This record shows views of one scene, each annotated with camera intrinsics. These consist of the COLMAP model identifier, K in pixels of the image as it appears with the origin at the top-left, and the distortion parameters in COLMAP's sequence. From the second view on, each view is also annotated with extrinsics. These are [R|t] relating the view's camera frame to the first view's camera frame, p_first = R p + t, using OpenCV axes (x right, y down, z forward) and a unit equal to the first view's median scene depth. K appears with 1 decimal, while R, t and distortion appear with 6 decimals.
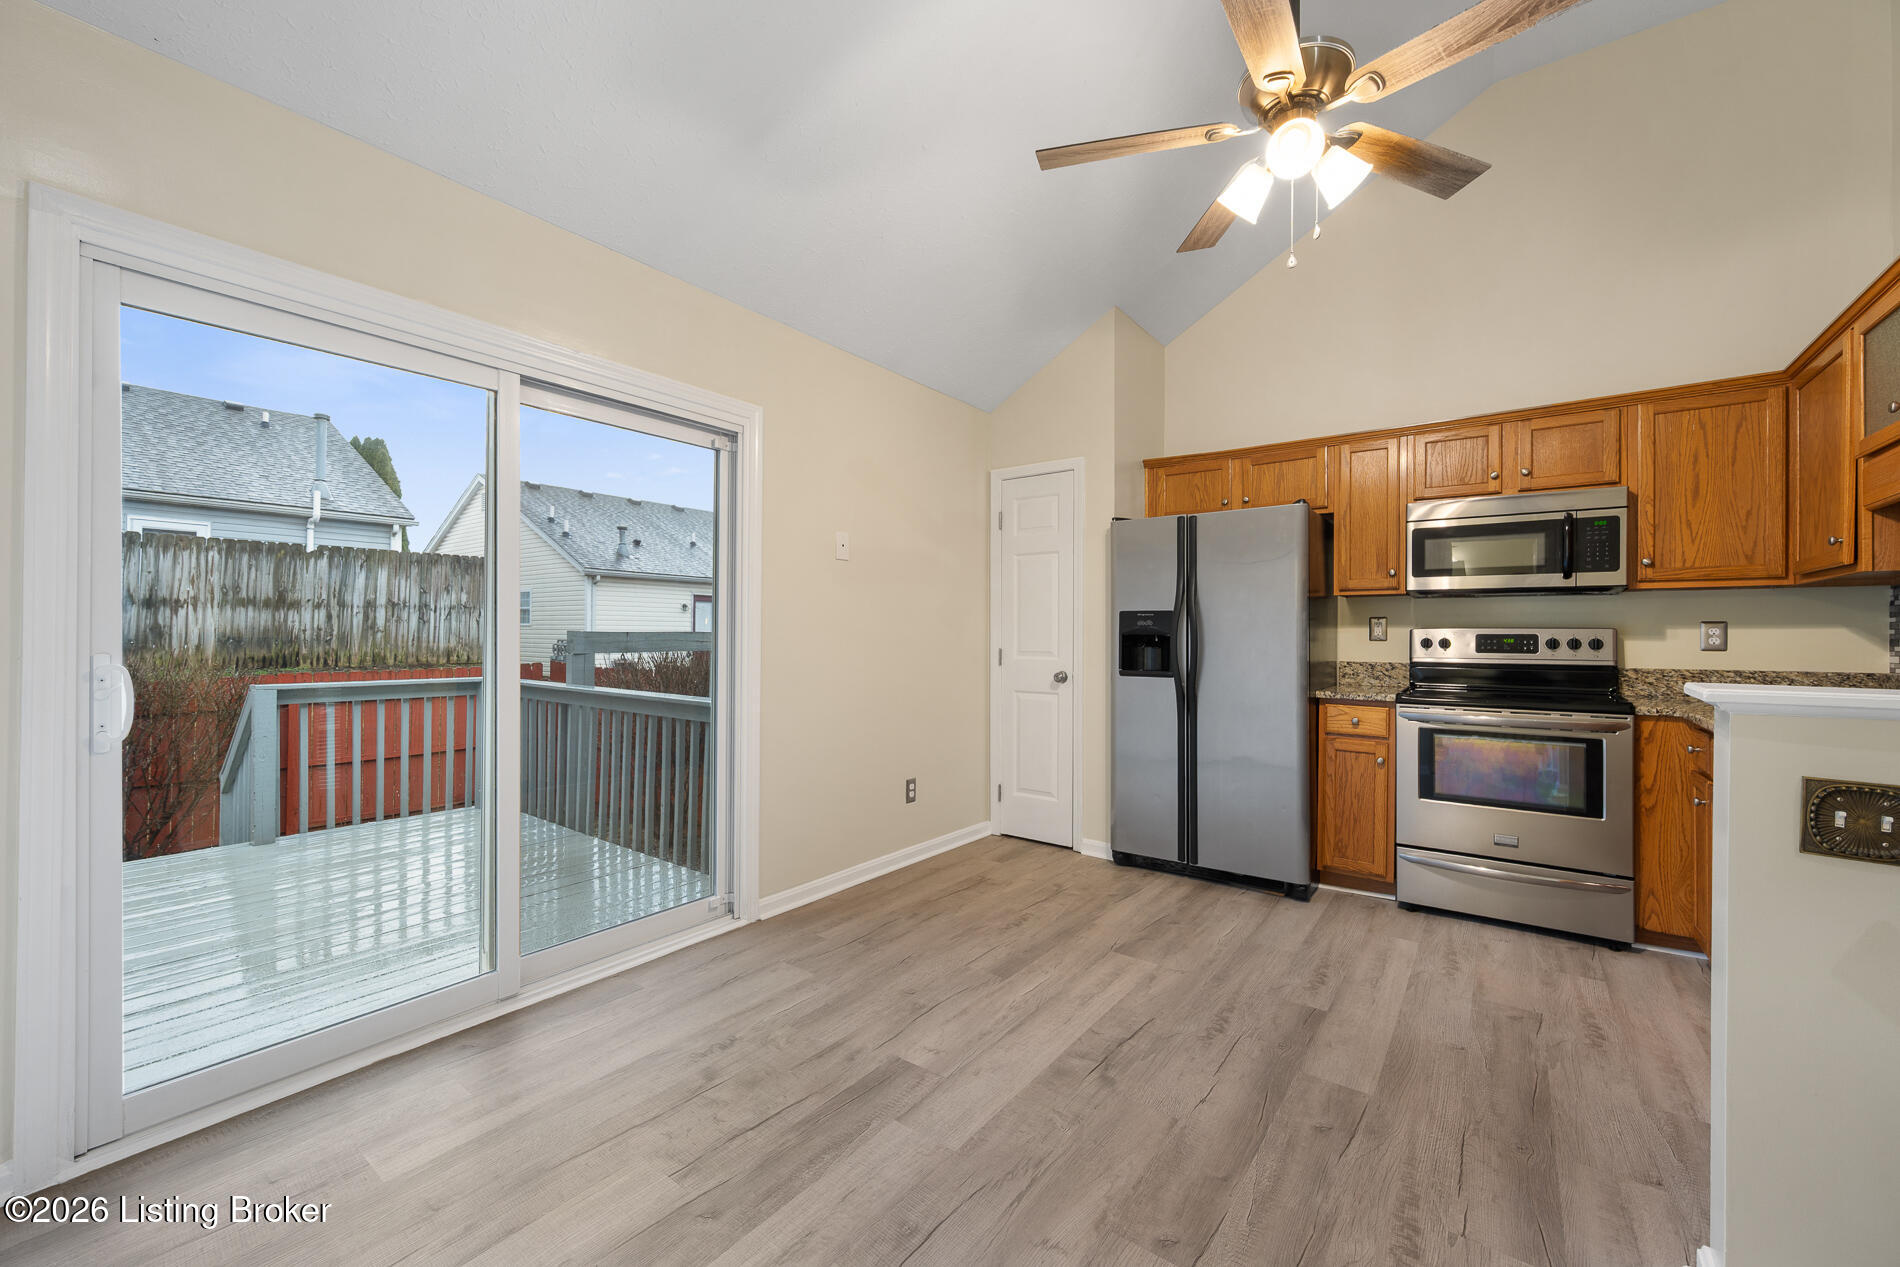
lens RADIAL K [[747.2, 0, 946.5], [0, 747.2, 630.7], [0, 0, 1]] dist [-0.001326, -0.000155]
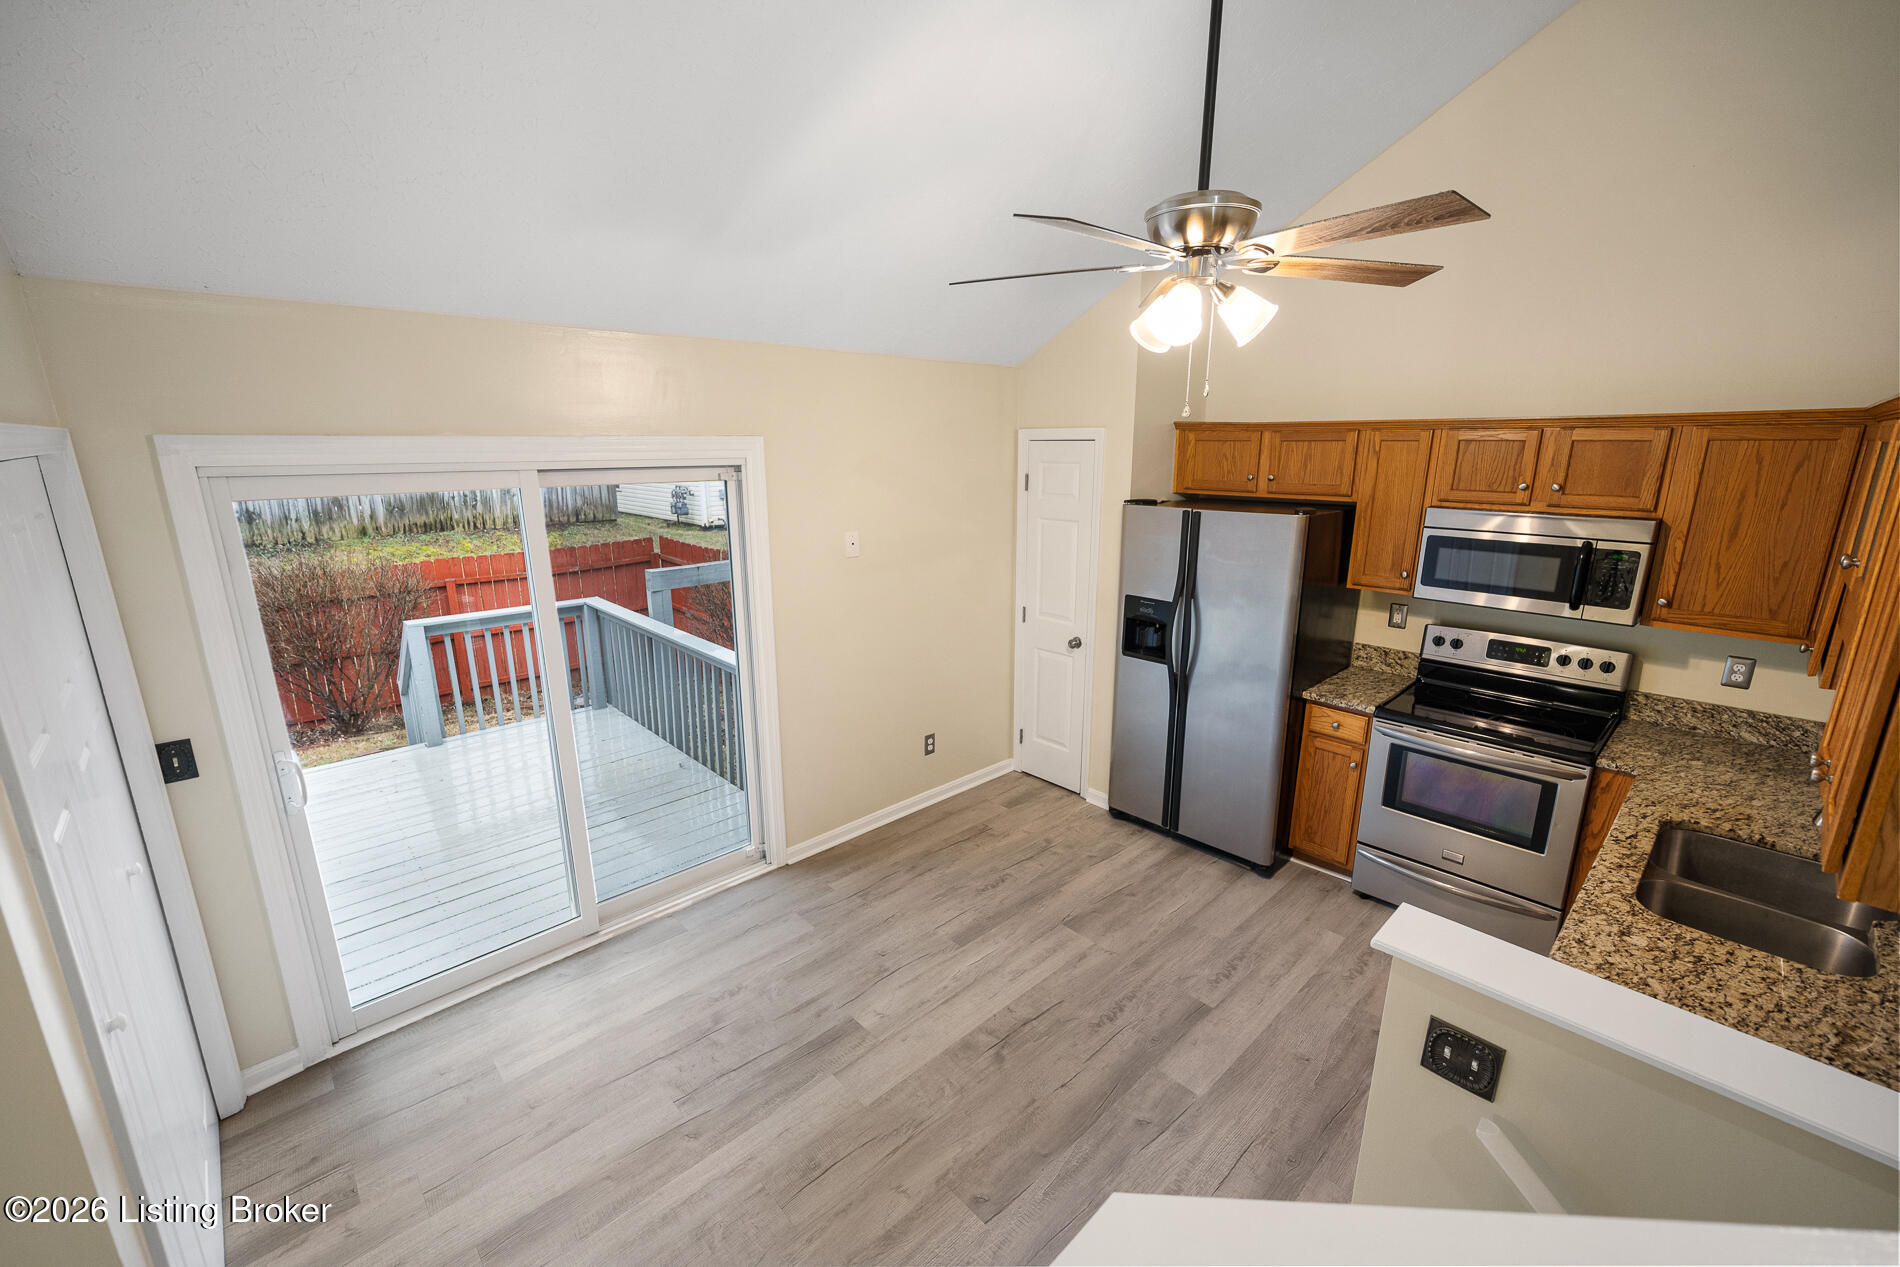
lens RADIAL K [[774.9, 0, 950.0], [0, 774.9, 633.5], [0, 0, 1]] dist [0.000282, -0.000077]
pose [[0.986321, 0.033774, -0.161336, 0.185914], [0.007037, 0.969262, 0.245930, -0.264230], [0.164683, -0.243702, 0.955766, -0.080509]]
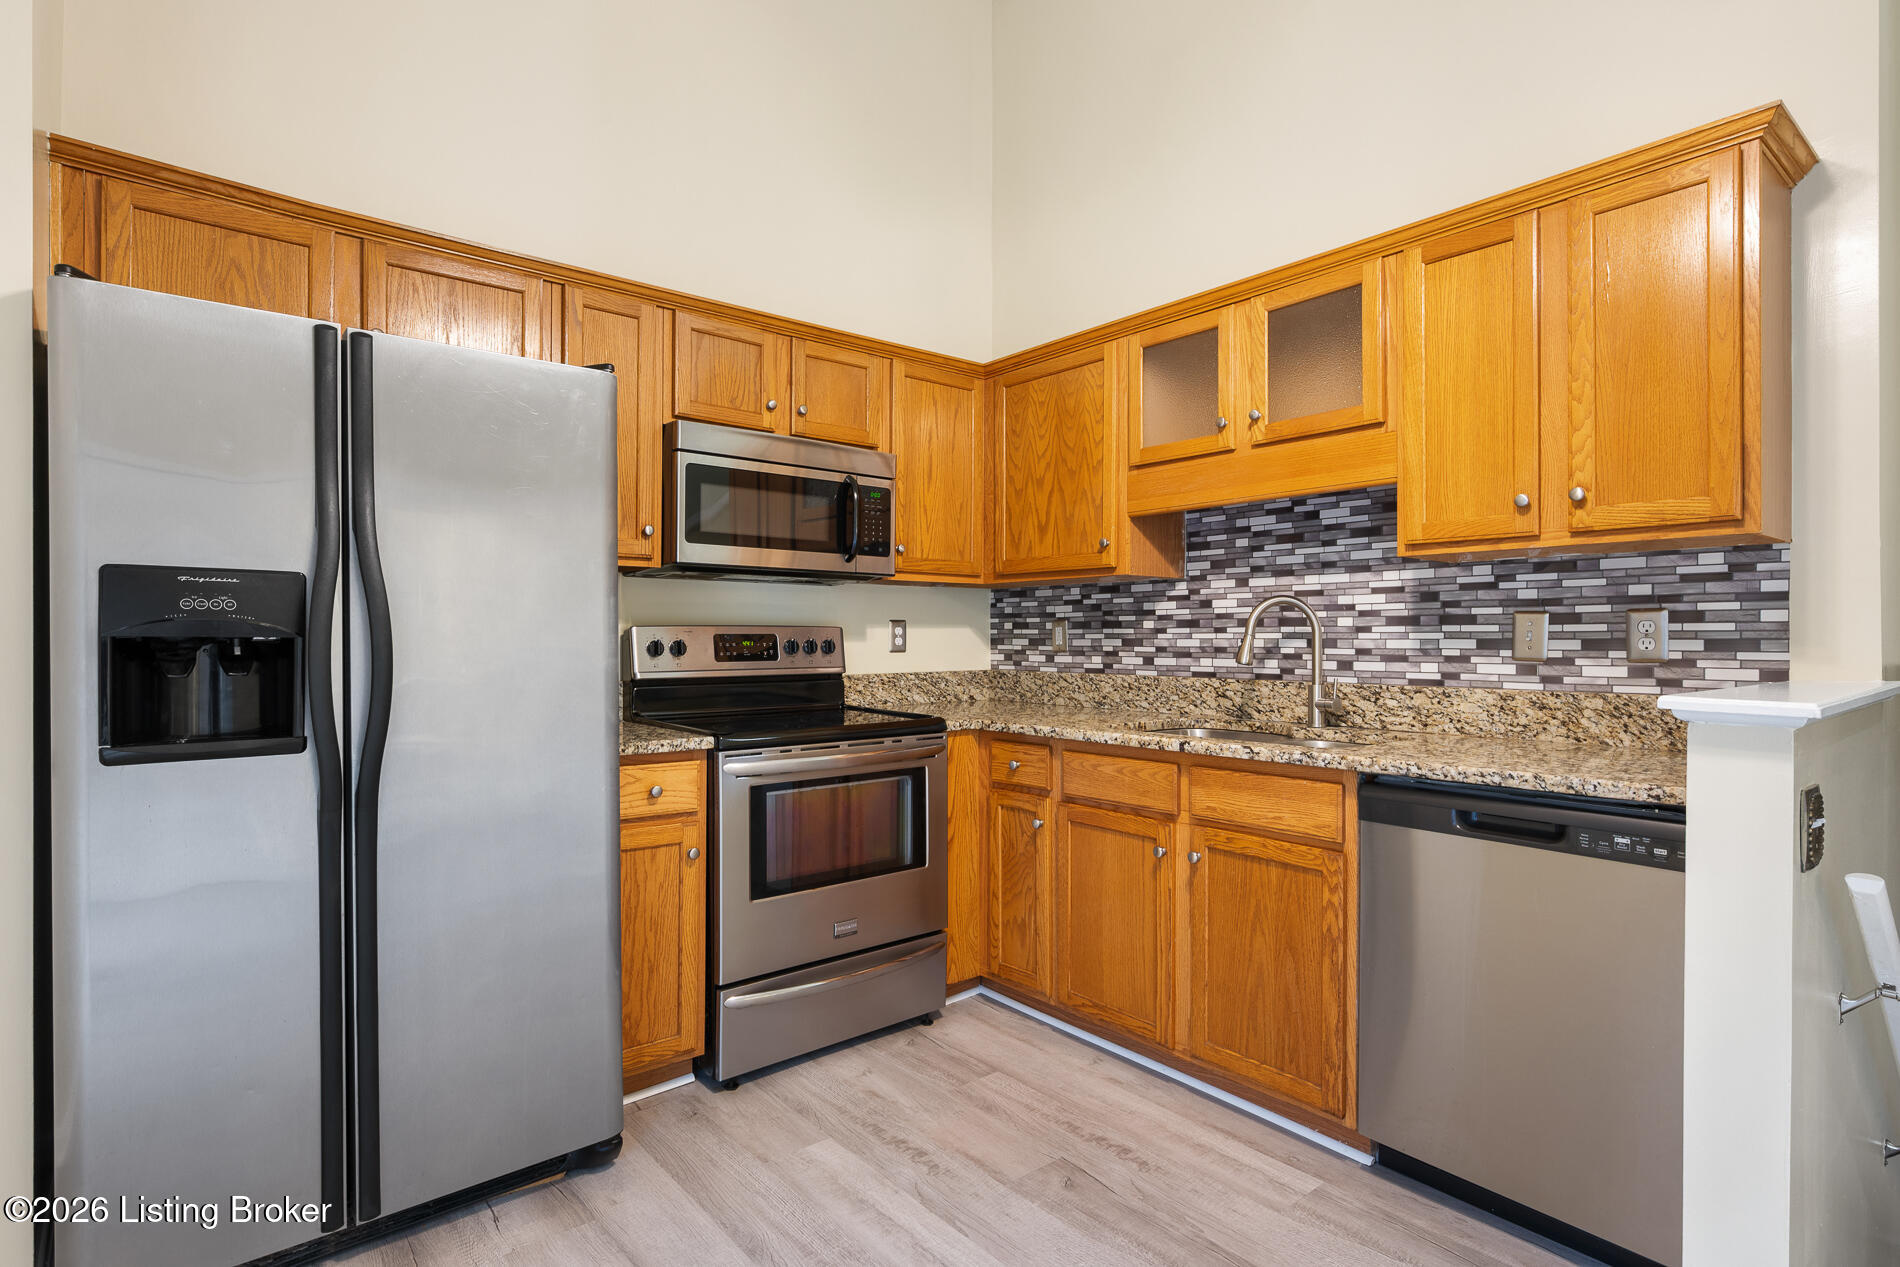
lens RADIAL K [[954.5, 0, 946.4], [0, 954.5, 637.5], [0, 0, 1]] dist [-0.002859, 0.000073]
pose [[0.232894, -0.005765, 0.972485, -0.088863], [-0.005597, 0.999958, 0.007268, 0.000153], [-0.972486, -0.007135, 0.232852, 0.613578]]
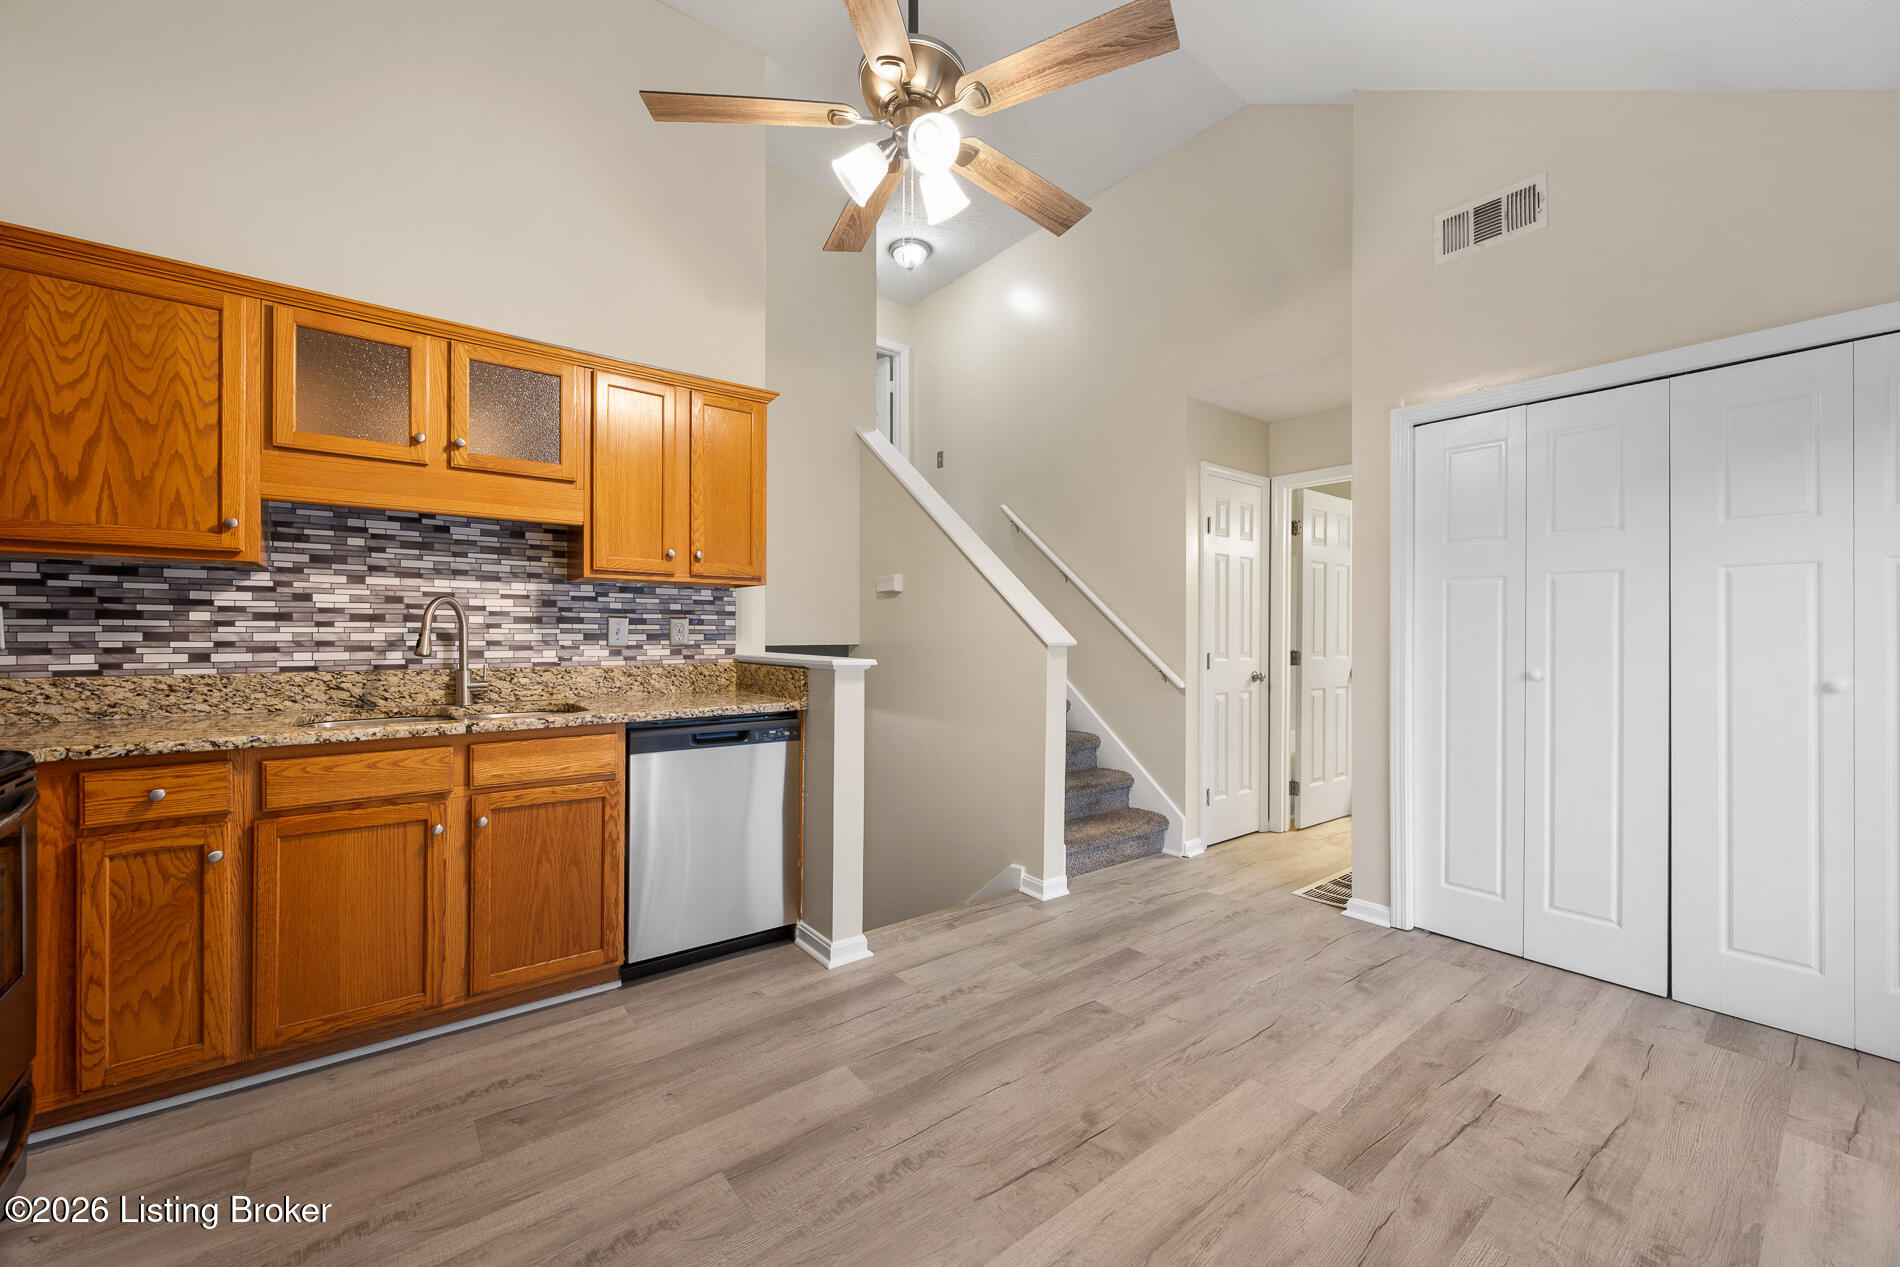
lens RADIAL K [[742.8, 0, 946.7], [0, 742.8, 636.2], [0, 0, 1]] dist [-0.000573, -0.000117]
pose [[-0.966760, -0.012514, 0.255378, 0.090787], [-0.013156, 0.999913, -0.000807, 0.002580], [-0.255346, -0.004140, -0.966841, 1.110645]]
